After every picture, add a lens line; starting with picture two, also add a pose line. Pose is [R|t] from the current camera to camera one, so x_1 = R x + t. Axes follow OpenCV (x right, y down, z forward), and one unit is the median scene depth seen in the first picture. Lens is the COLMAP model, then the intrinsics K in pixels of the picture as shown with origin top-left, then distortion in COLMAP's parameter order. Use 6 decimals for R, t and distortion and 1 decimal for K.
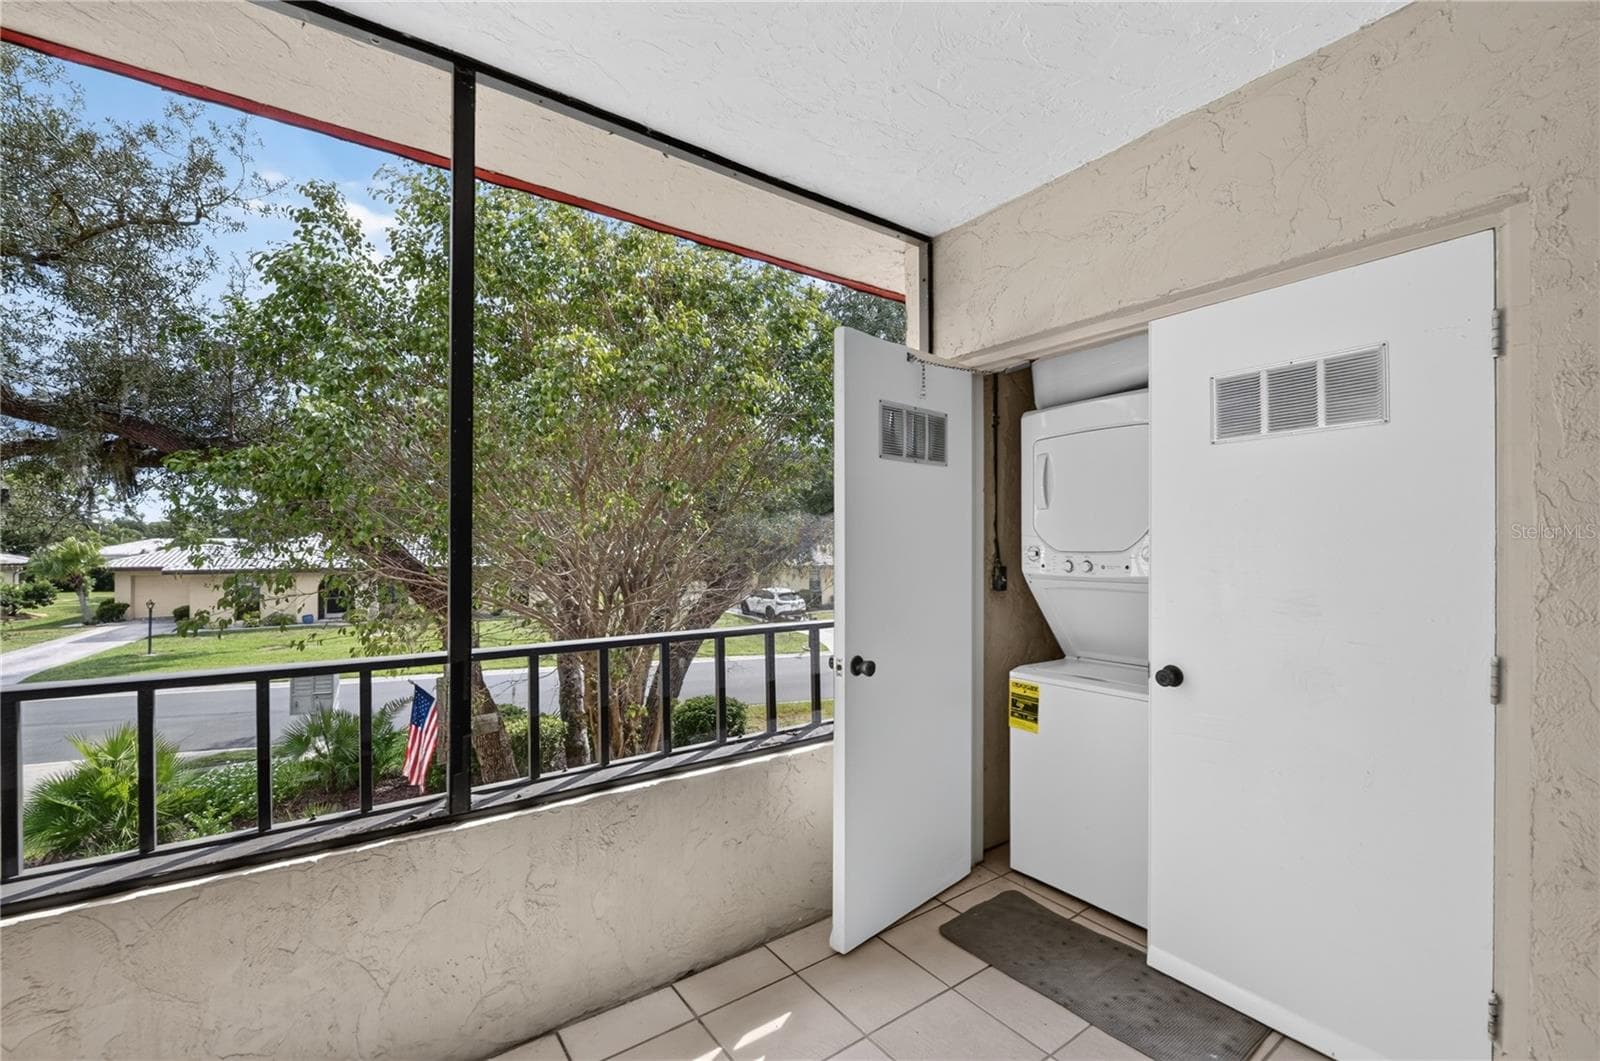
lens RADIAL K [[674.2, 0, 790.0], [0, 674.2, 541.5], [0, 0, 1]] dist [-0.001730, -0.000168]
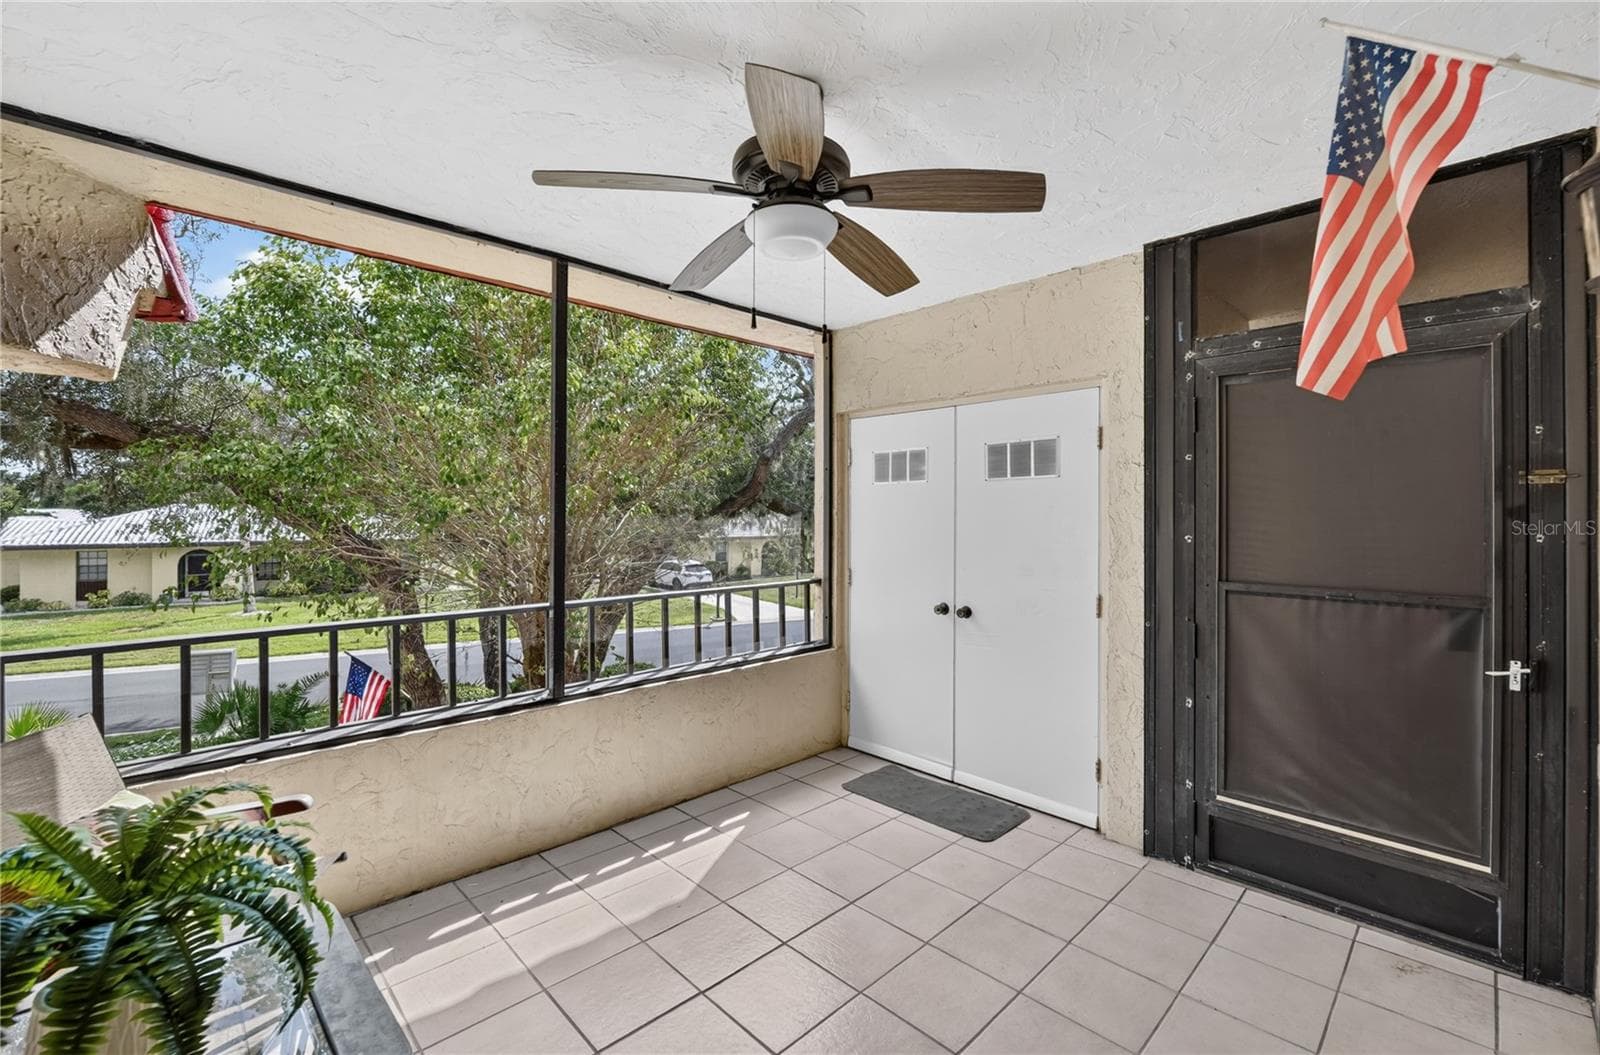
lens RADIAL K [[660.6, 0, 795.8], [0, 660.6, 516.4], [0, 0, 1]] dist [0.000698, 0.000106]
pose [[0.988943, 0.002542, 0.148273, -0.115370], [-0.003069, 0.999990, 0.003321, -0.049681], [-0.148263, -0.003740, 0.988941, -0.588270]]
